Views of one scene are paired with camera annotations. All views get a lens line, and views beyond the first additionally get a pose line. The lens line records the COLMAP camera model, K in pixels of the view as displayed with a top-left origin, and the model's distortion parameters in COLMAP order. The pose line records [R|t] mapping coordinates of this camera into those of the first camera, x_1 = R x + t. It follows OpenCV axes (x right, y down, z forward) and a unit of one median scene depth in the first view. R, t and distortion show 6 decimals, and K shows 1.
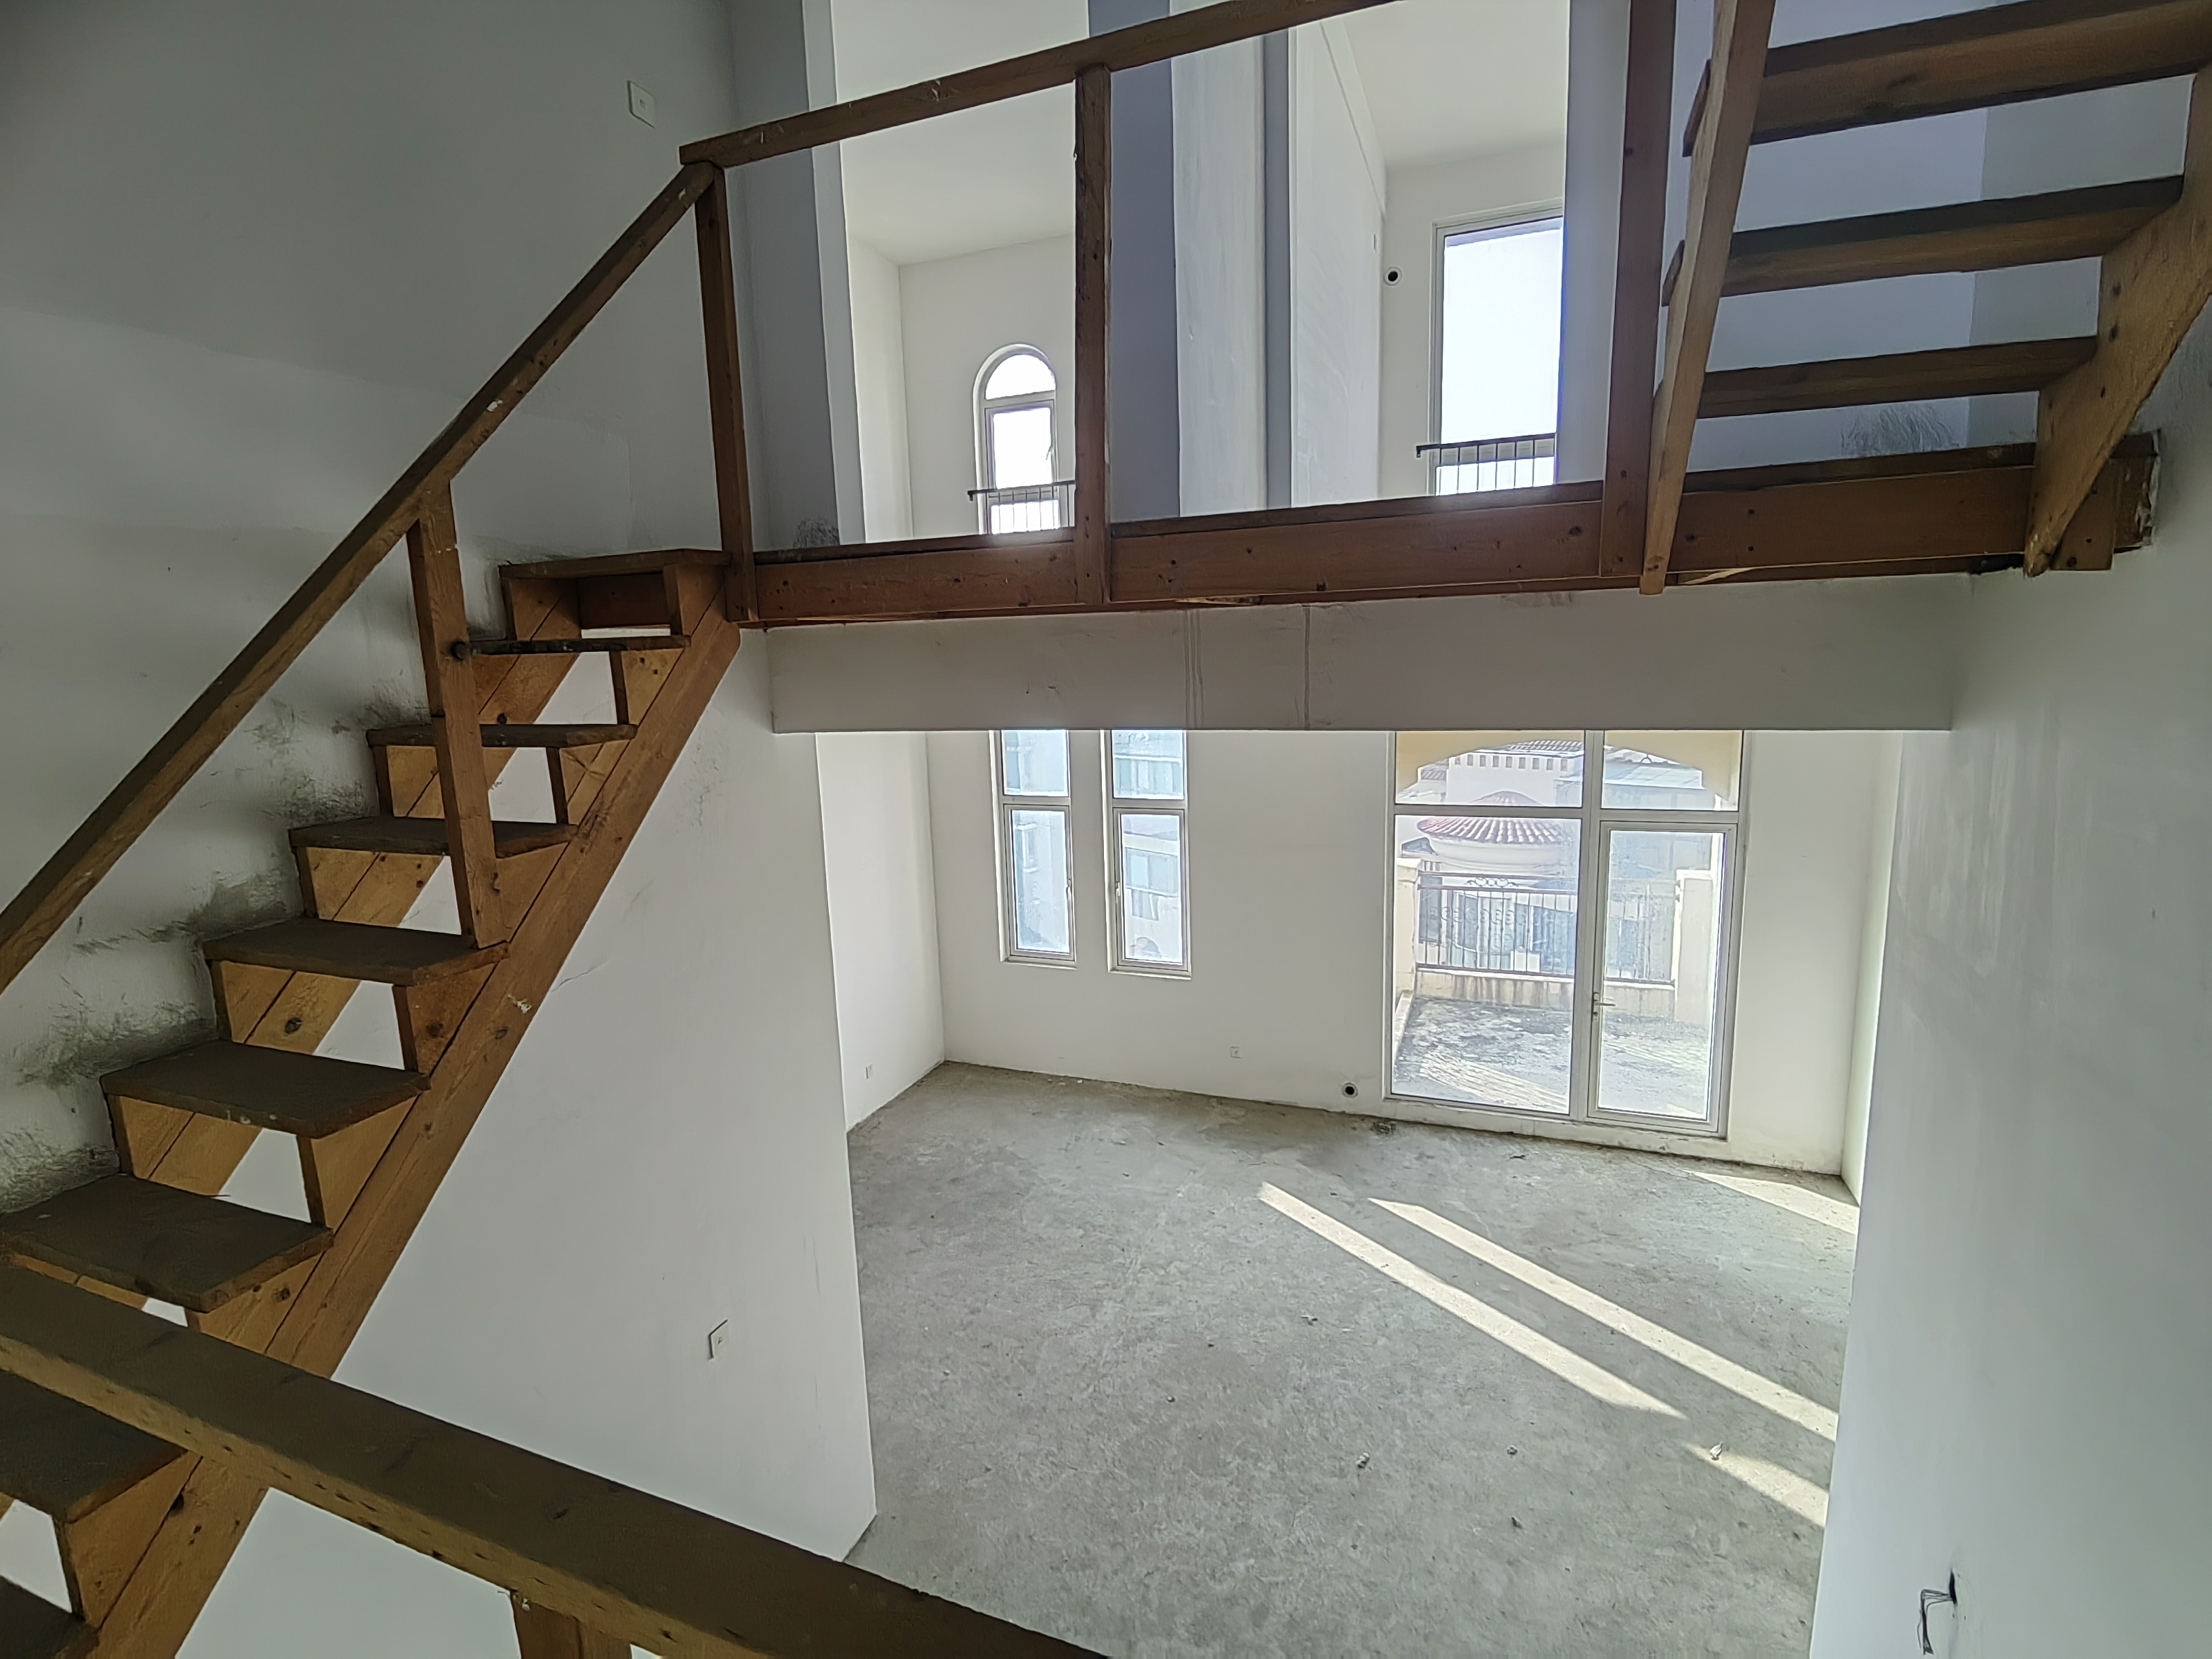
lens RADIAL K [[1056.8, 0, 1104.8], [0, 1056.8, 819.9], [0, 0, 1]] dist [-0.003295, -0.006152]
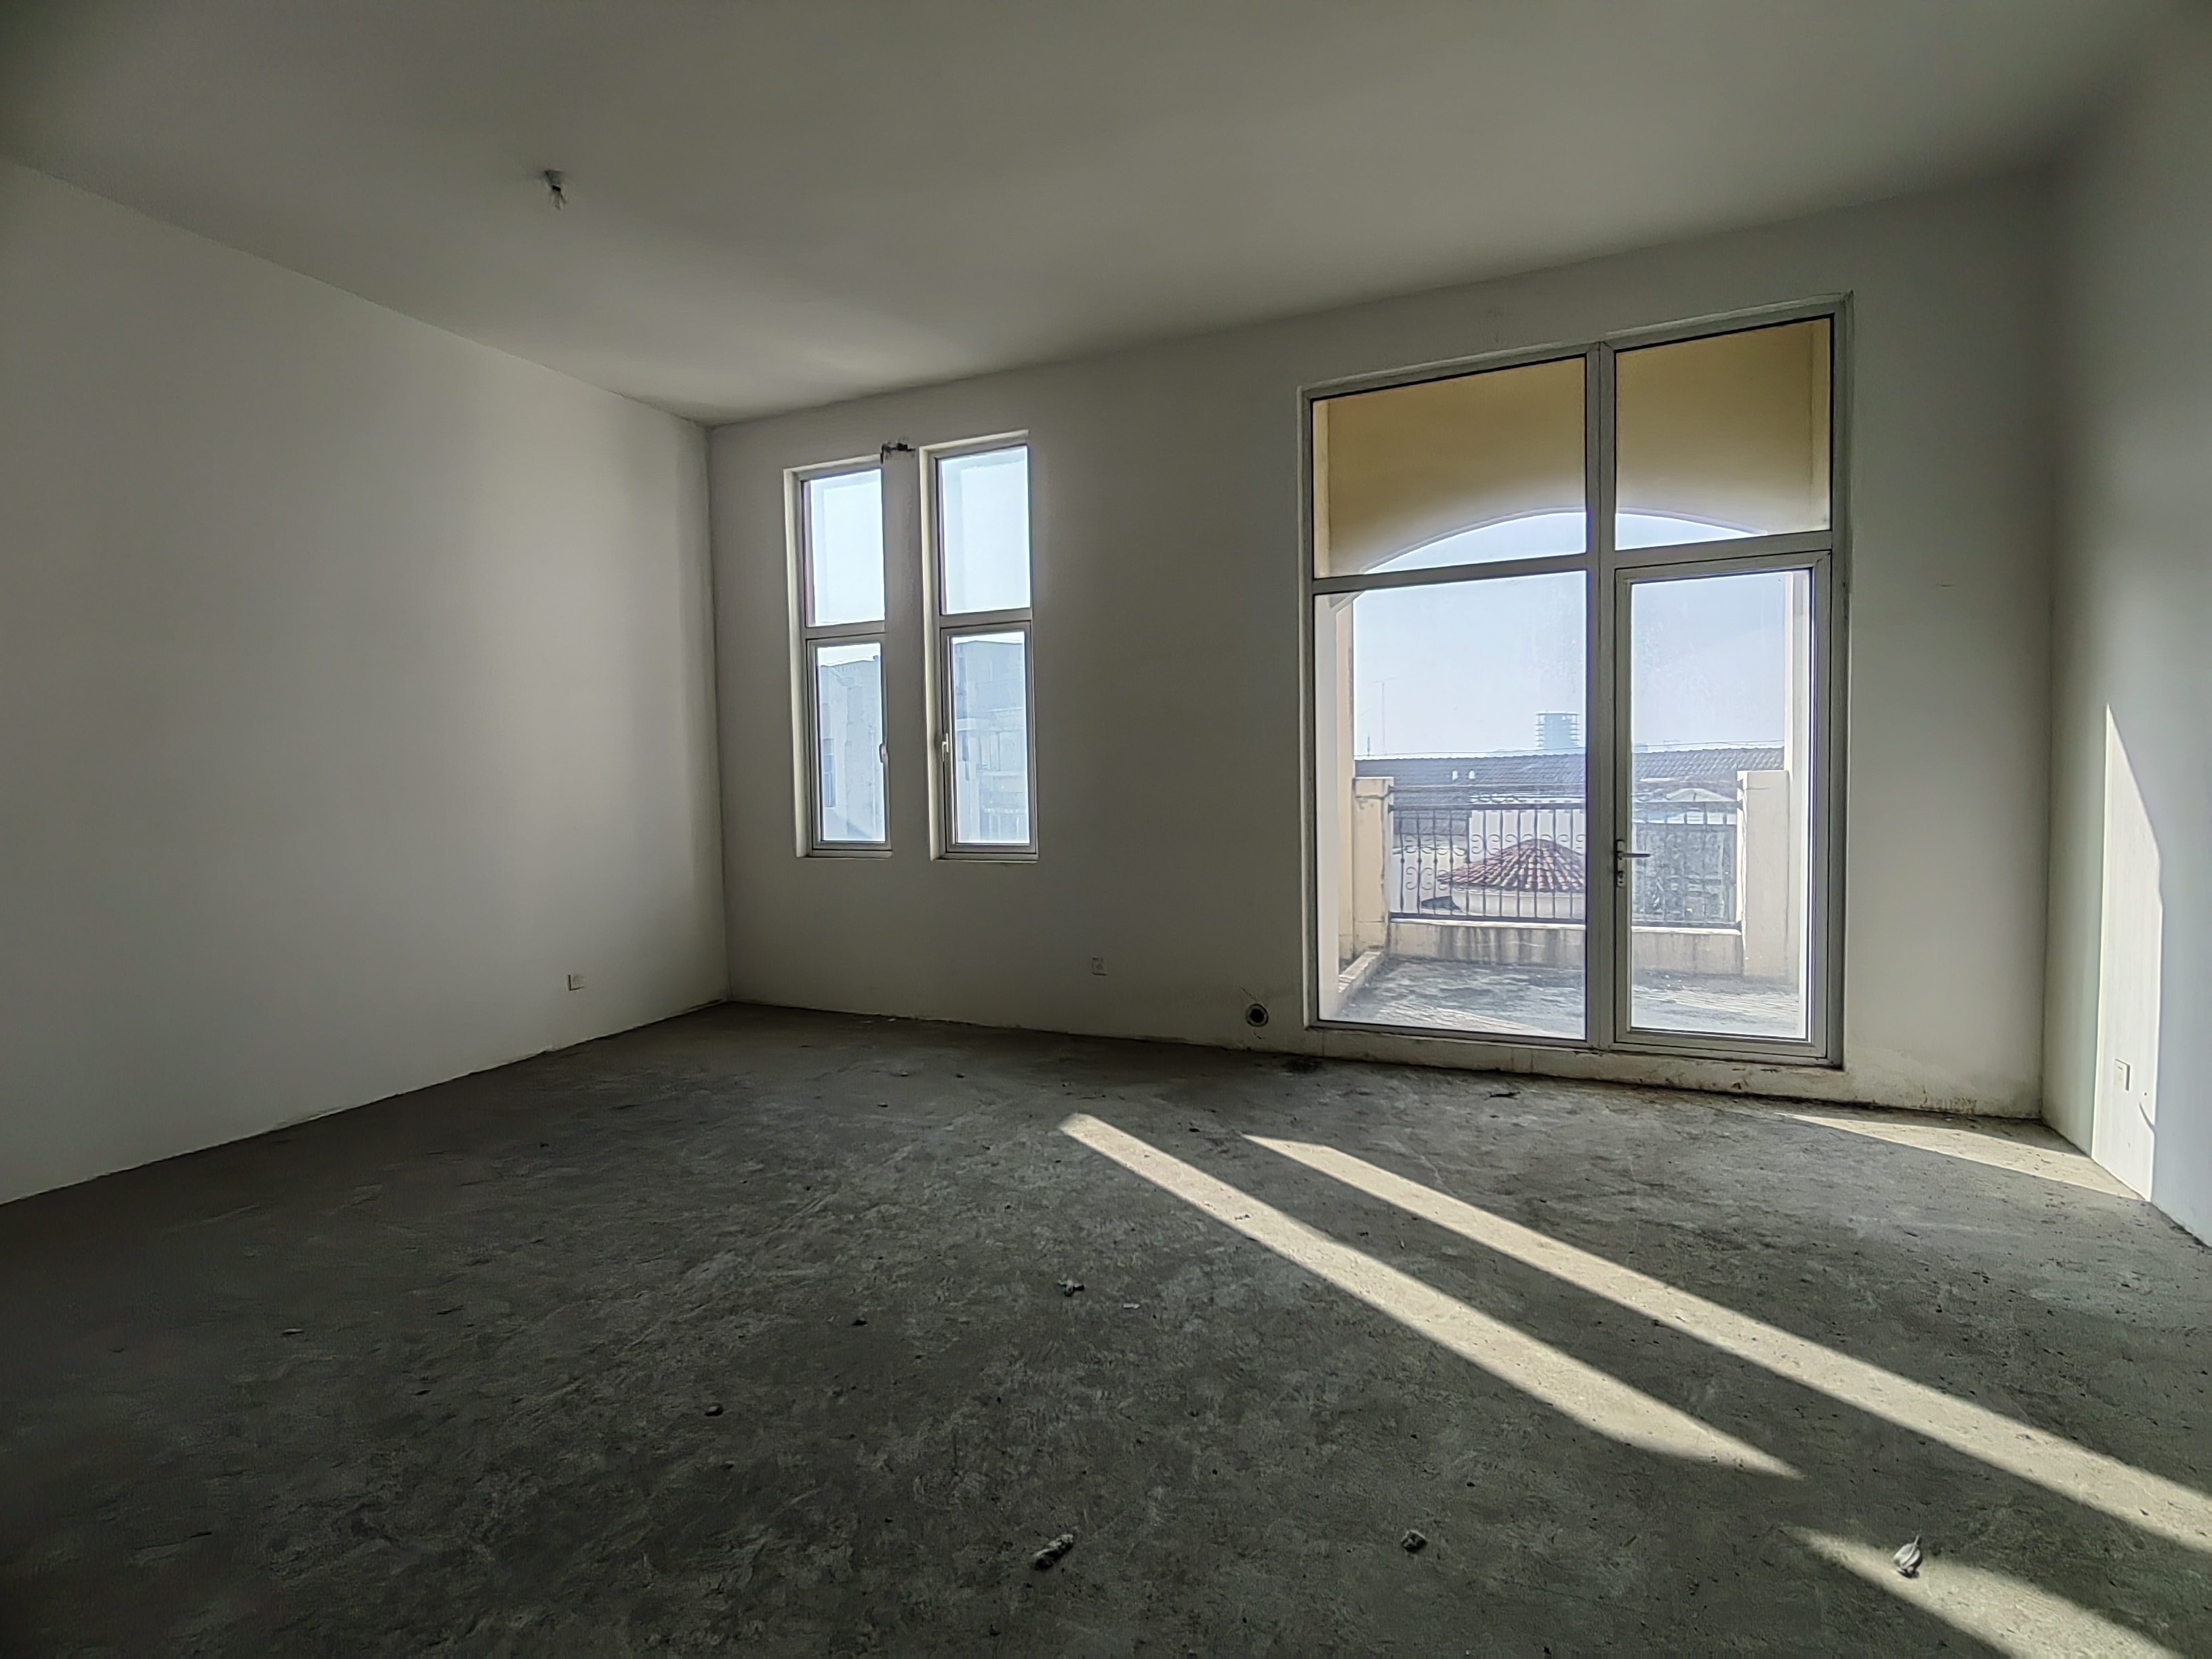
lens RADIAL K [[1056.8, 0, 1099.0], [0, 1056.8, 816.2], [0, 0, 1]] dist [-0.003295, -0.006152]
pose [[0.999055, 0.012844, -0.041513, 0.182373], [-0.017342, 0.993794, -0.109874, 0.237787], [0.039844, 0.110490, 0.993078, 0.361191]]
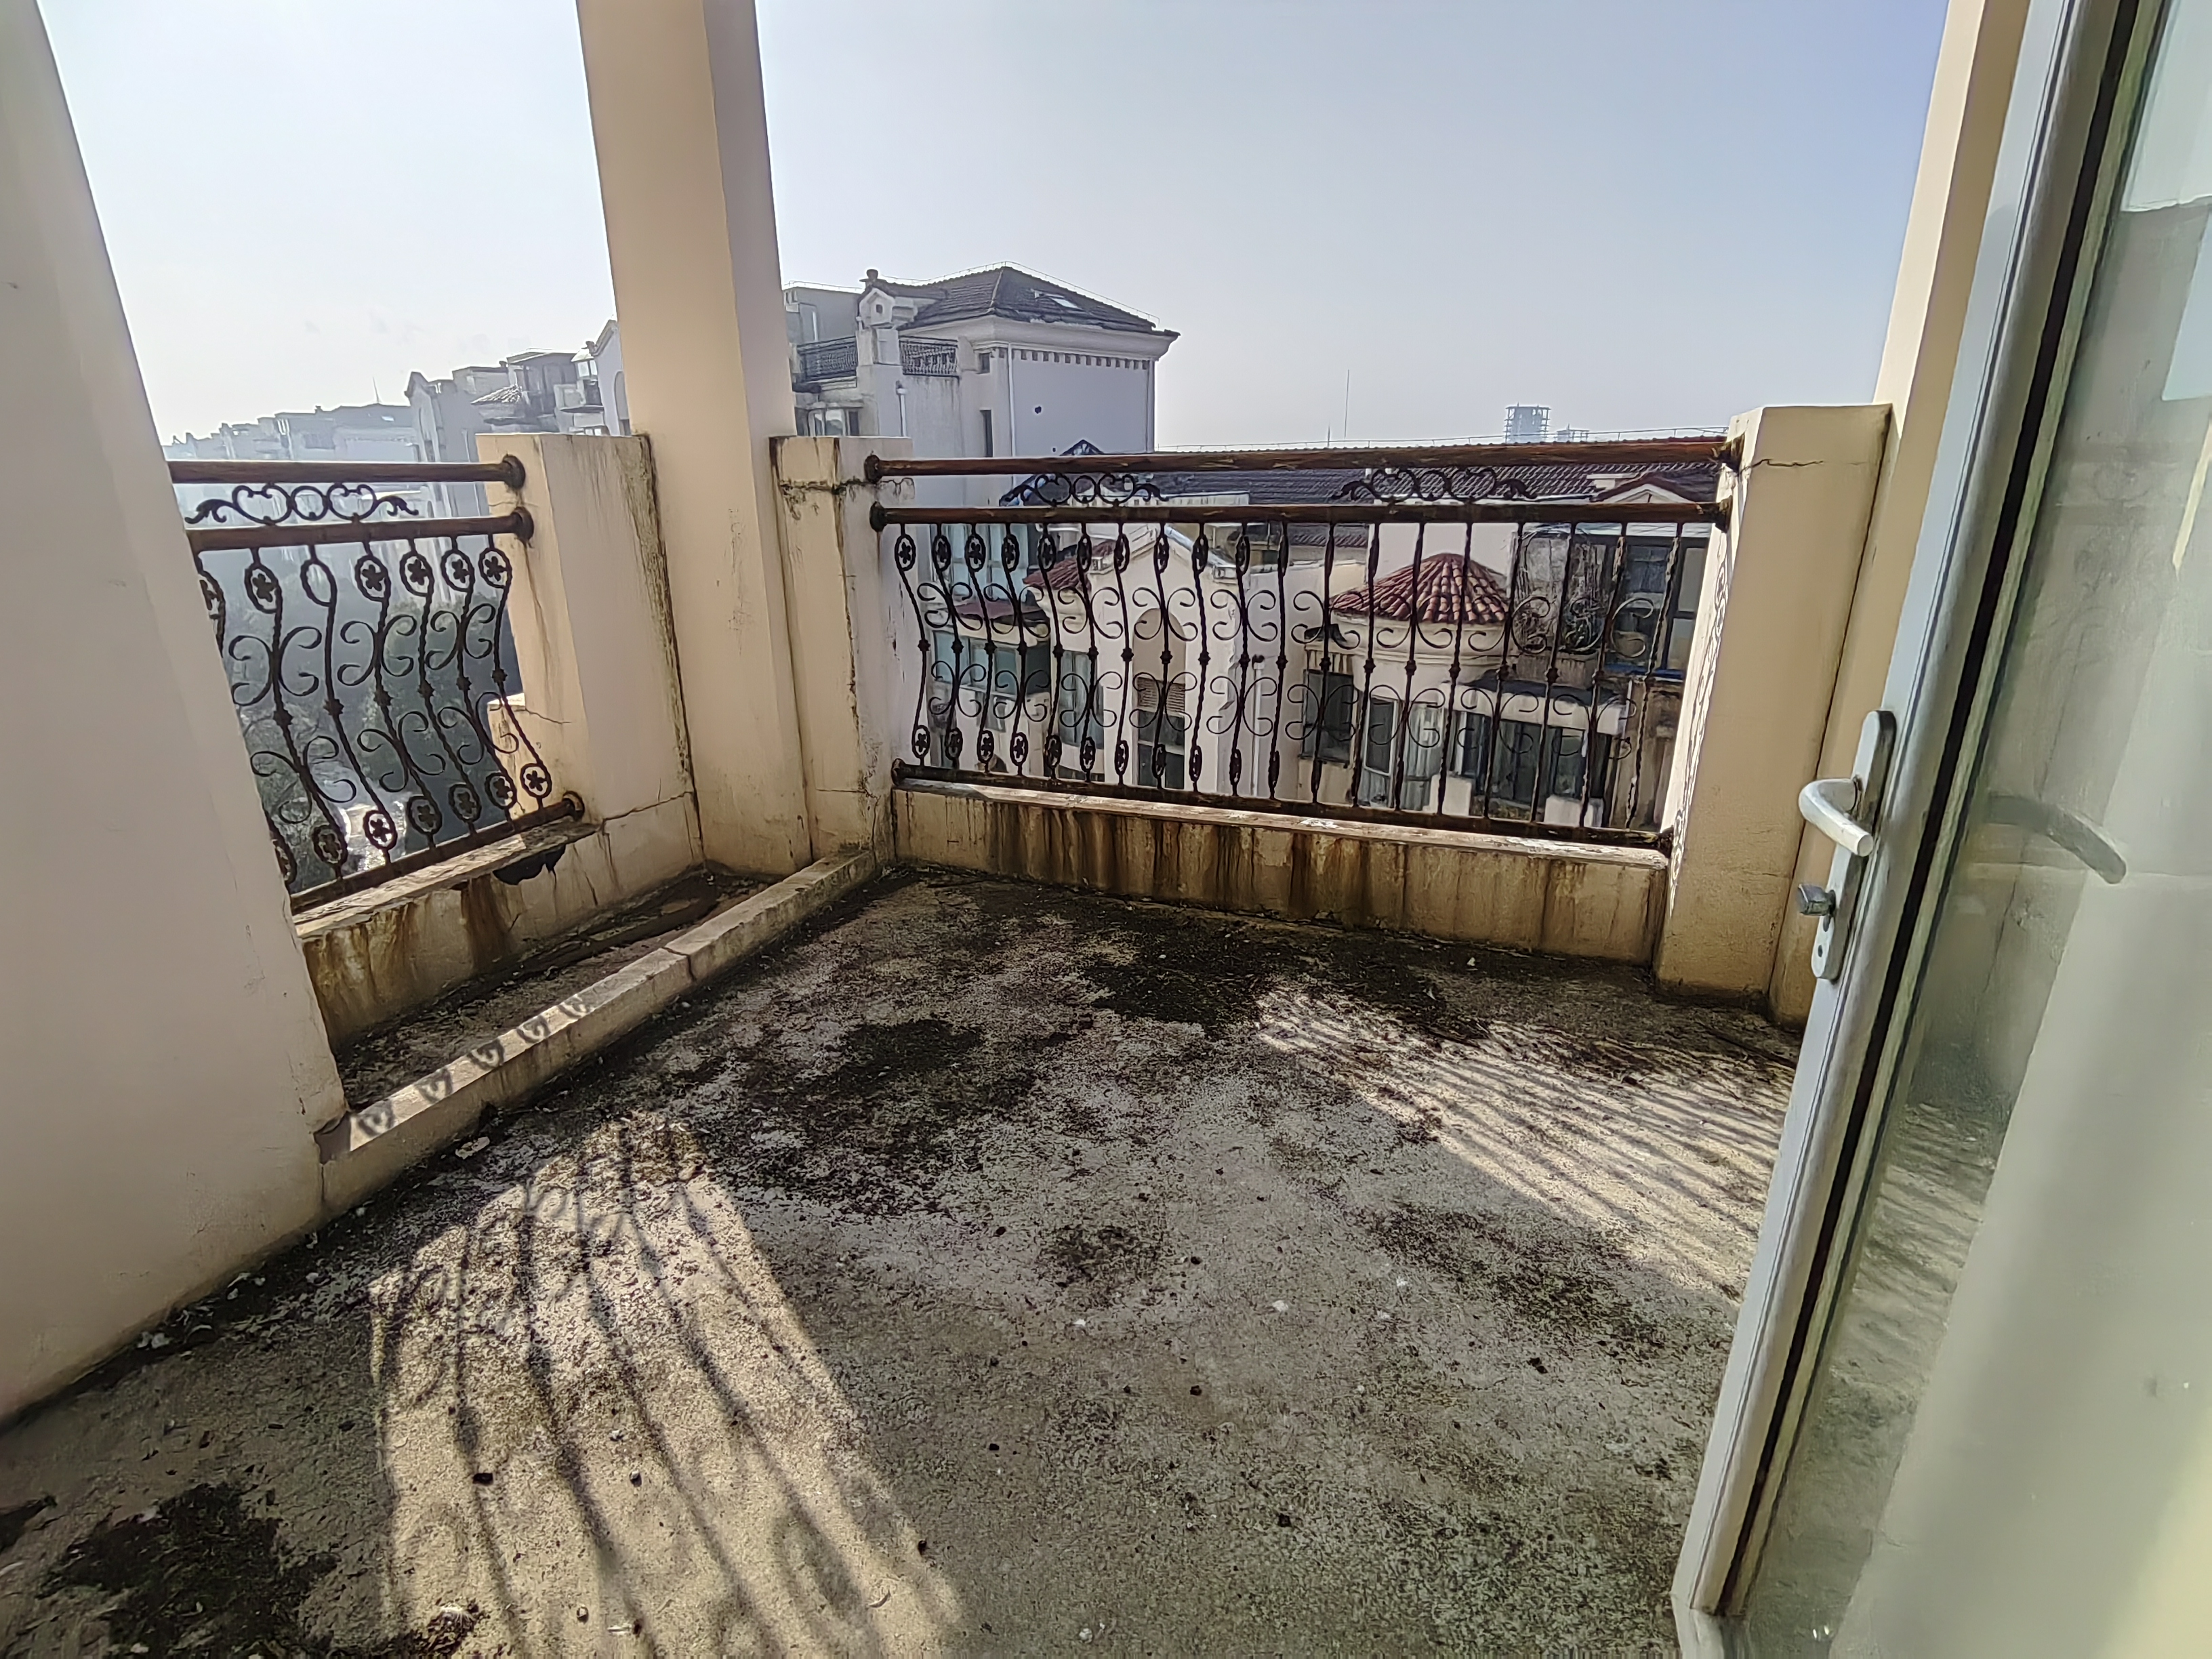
lens RADIAL K [[1056.8, 0, 1108.6], [0, 1056.8, 830.5], [0, 0, 1]] dist [-0.003295, -0.006152]
pose [[0.999806, 0.016138, 0.011250, 0.551989], [-0.017893, 0.983671, 0.179085, 0.147919], [-0.008177, -0.179252, 0.983769, 1.033830]]
